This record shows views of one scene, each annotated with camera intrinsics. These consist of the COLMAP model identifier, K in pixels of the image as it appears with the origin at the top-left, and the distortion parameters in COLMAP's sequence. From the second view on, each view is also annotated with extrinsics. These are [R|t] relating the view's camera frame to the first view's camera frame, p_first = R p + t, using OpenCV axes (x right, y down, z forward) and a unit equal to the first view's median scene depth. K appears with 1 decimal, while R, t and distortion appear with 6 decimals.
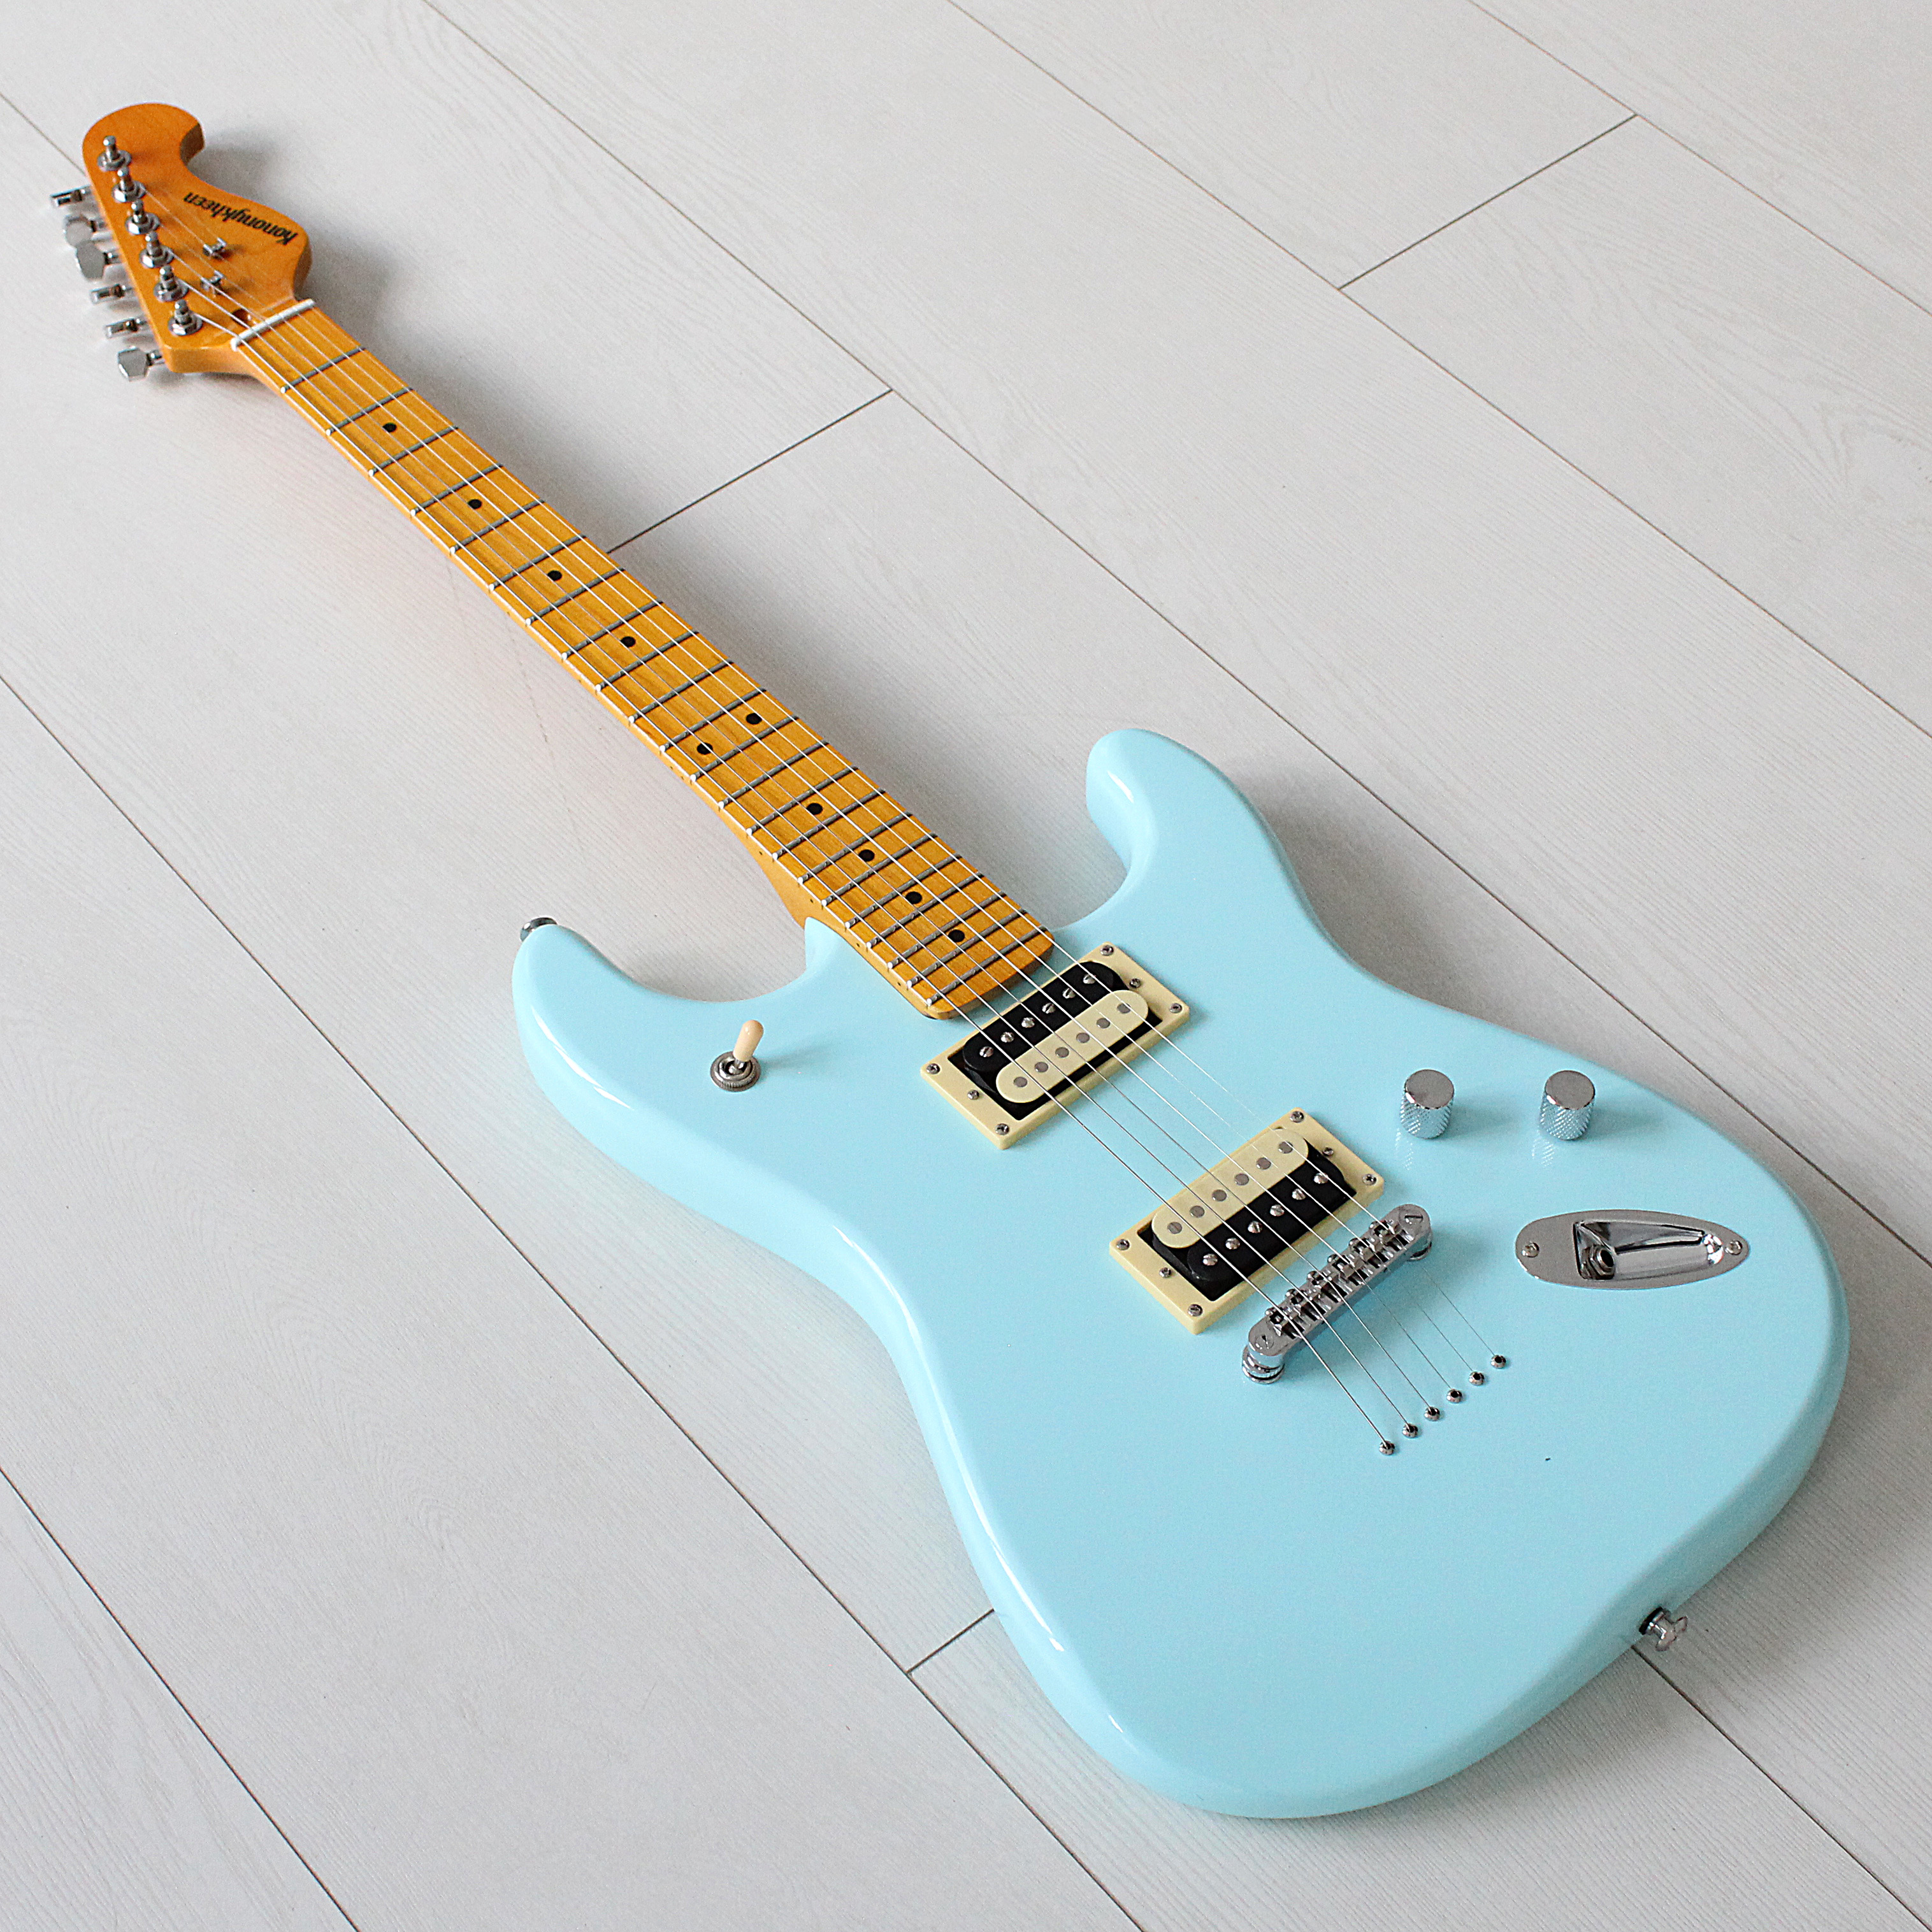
lens RADIAL K [[3783.4, 0, 882.7], [0, 3783.4, 968.7], [0, 0, 1]] dist [-0.130872, 0.097722]
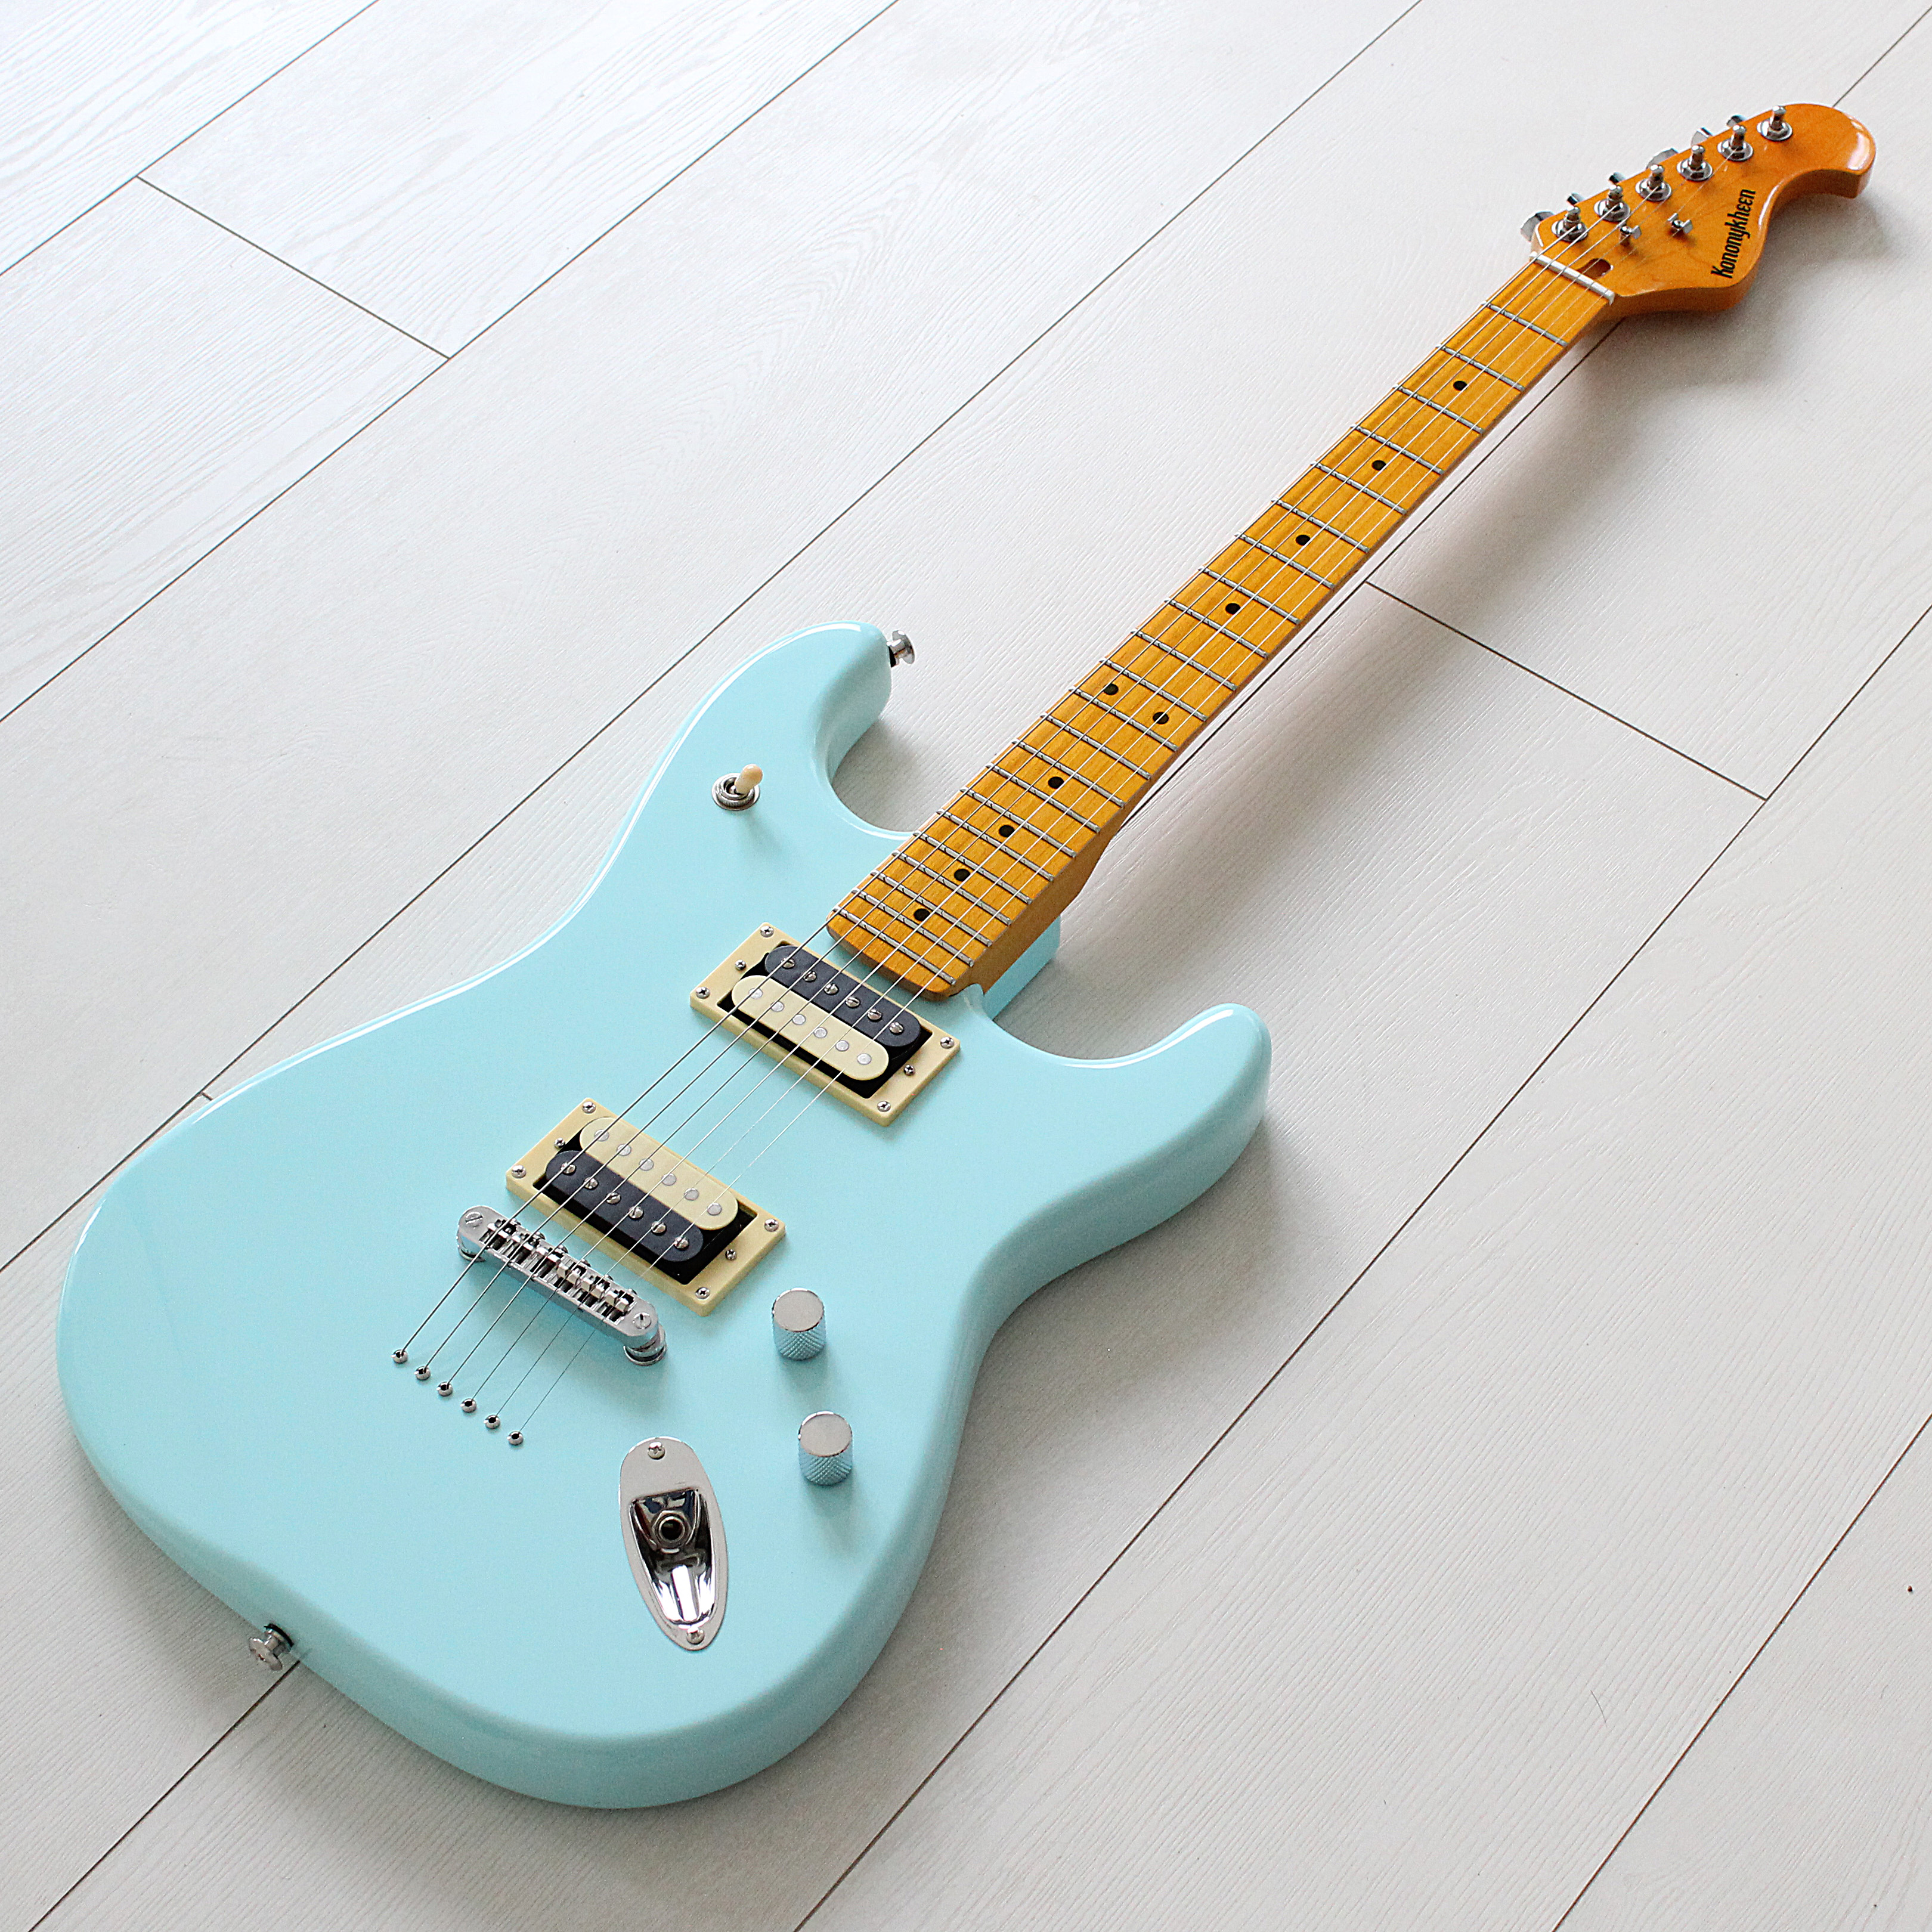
lens RADIAL K [[3864.0, 0, 990.7], [0, 3864.0, 969.9], [0, 0, 1]] dist [-0.086818, 0.053940]
pose [[0.226322, 0.780539, -0.582698, 0.640035], [-0.770526, 0.509425, 0.383113, -0.413042], [0.595875, 0.362277, 0.716720, 0.283309]]
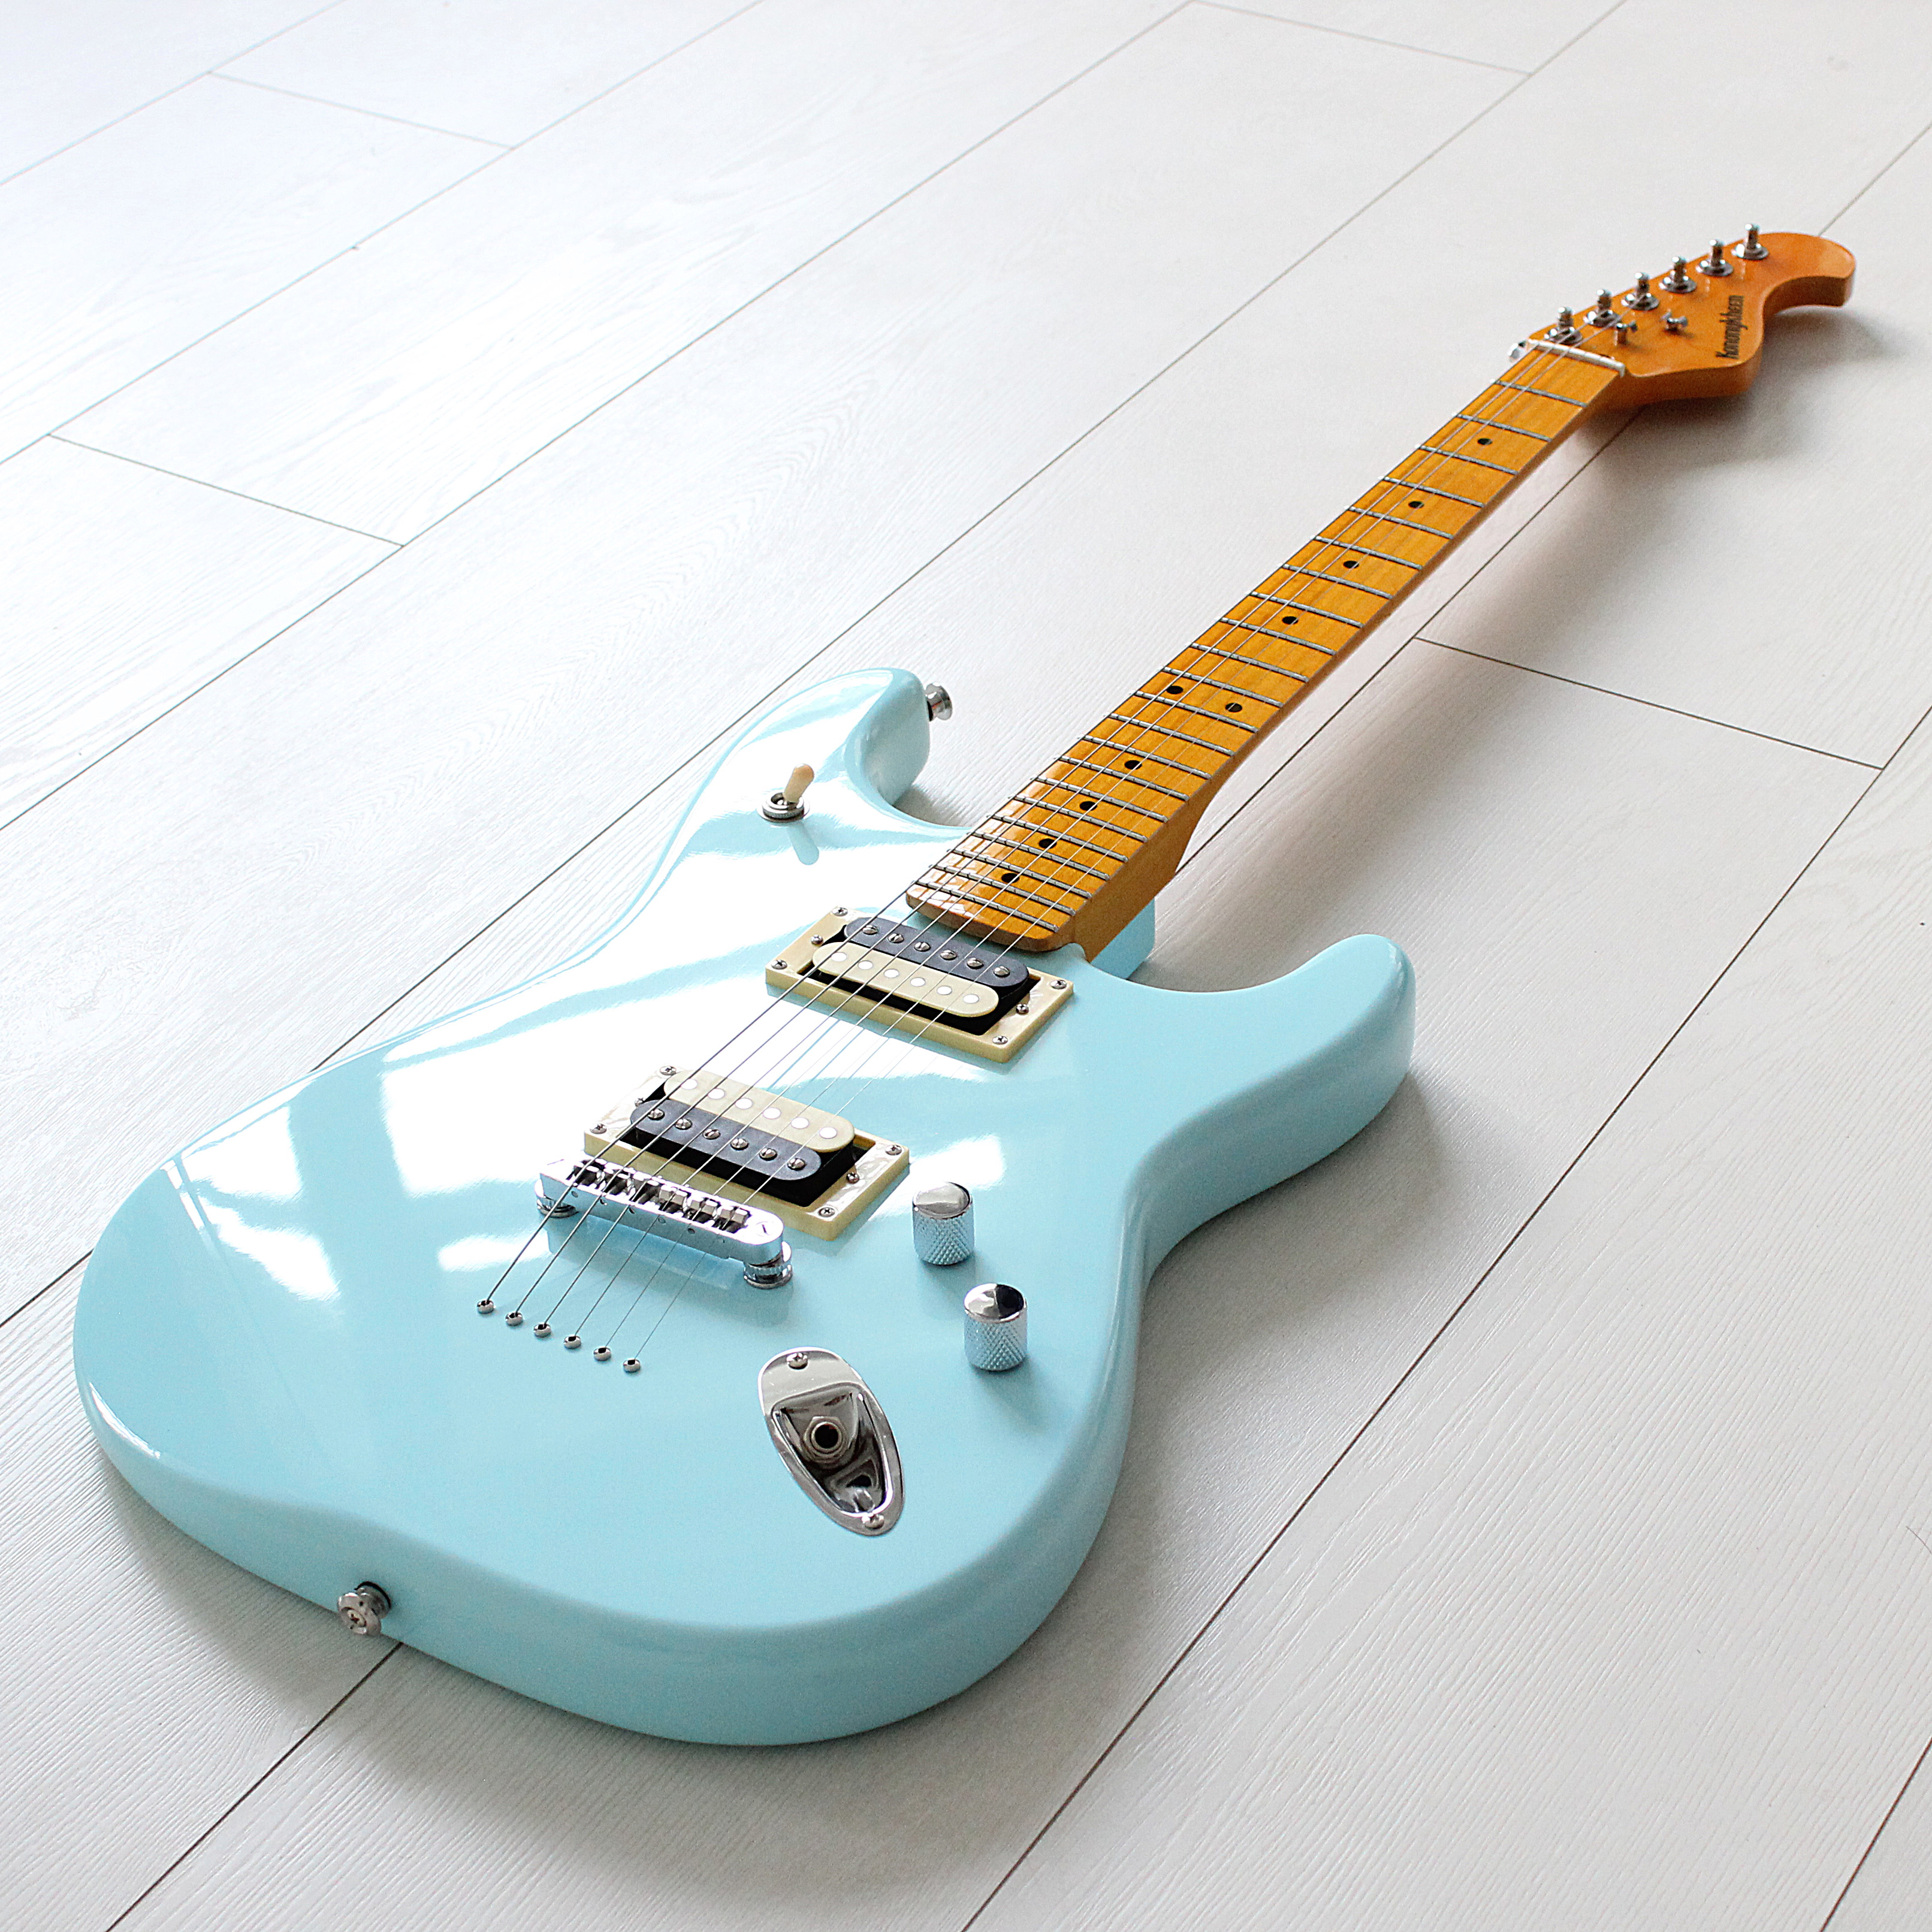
lens RADIAL K [[4067.4, 0, 1006.8], [0, 4067.4, 969.0], [0, 0, 1]] dist [-0.073185, -0.014218]
pose [[0.332484, 0.556060, -0.761742, 0.783512], [-0.729768, 0.663316, 0.165682, -0.157105], [0.597405, 0.500809, 0.626337, 0.403019]]
